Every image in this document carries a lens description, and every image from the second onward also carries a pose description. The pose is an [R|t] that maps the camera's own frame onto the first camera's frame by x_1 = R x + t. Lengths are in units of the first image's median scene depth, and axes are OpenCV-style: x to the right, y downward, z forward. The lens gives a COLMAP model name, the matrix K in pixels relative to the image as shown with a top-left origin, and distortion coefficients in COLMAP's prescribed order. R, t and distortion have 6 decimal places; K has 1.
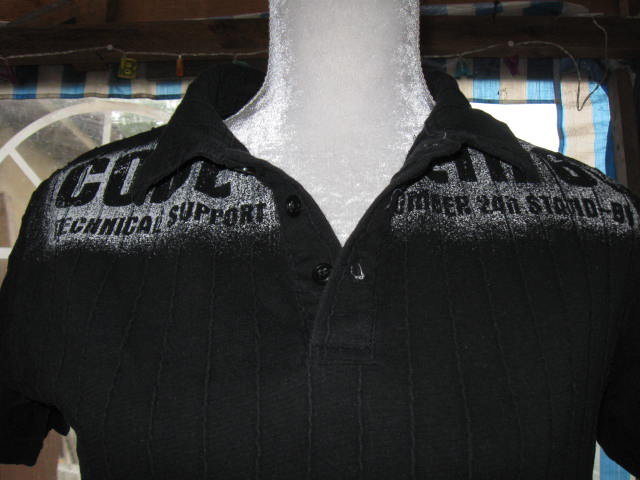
lens RADIAL K [[734.9, 0, 316.7], [0, 734.9, 236.8], [0, 0, 1]] dist [-0.110669, 0.000000]
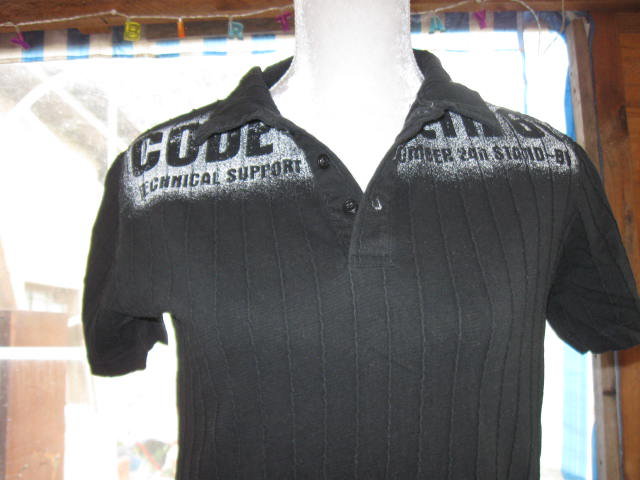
lens RADIAL K [[734.9, 0, 323.5], [0, 734.9, 242.1], [0, 0, 1]] dist [-0.110669, 0.000000]
pose [[0.998202, -0.039601, 0.044995, -0.094689], [0.035453, 0.995354, 0.089518, -0.010674], [-0.048331, -0.087762, 0.994968, -0.350284]]
